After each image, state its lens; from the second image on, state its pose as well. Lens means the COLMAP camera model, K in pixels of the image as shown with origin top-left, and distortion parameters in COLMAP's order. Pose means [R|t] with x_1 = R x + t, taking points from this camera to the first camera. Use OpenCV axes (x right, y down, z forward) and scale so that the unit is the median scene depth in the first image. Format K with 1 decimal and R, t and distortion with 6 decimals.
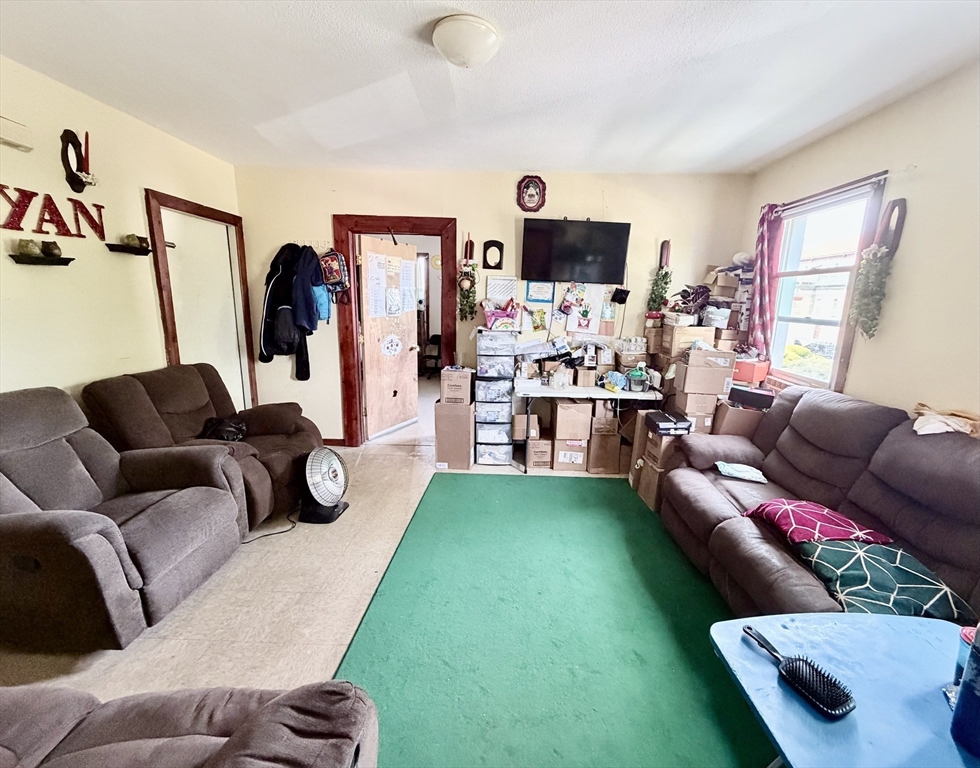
lens RADIAL K [[410.9, 0, 490.1], [0, 410.9, 386.4], [0, 0, 1]] dist [0.001495, 0.000222]
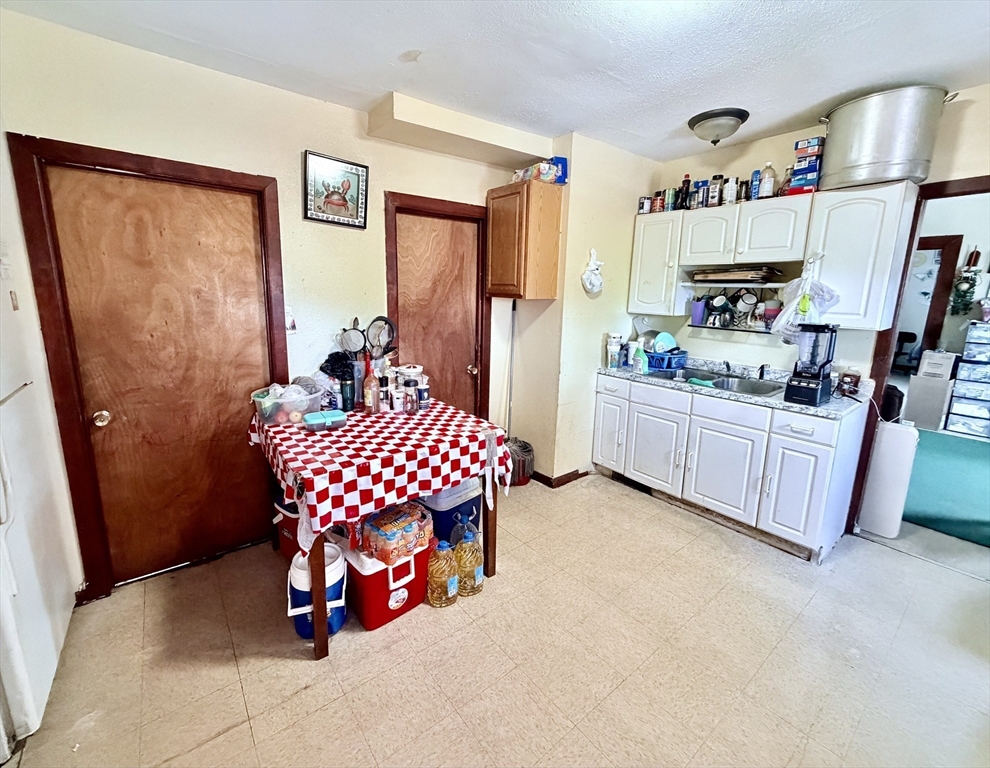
lens RADIAL K [[415.1, 0, 488.6], [0, 415.1, 374.0], [0, 0, 1]] dist [0.001495, 0.000222]
pose [[0.638155, 0.136914, -0.757637, 0.014291], [-0.159690, 0.986199, 0.043711, 0.190824], [0.753165, 0.093092, 0.651211, -0.893485]]
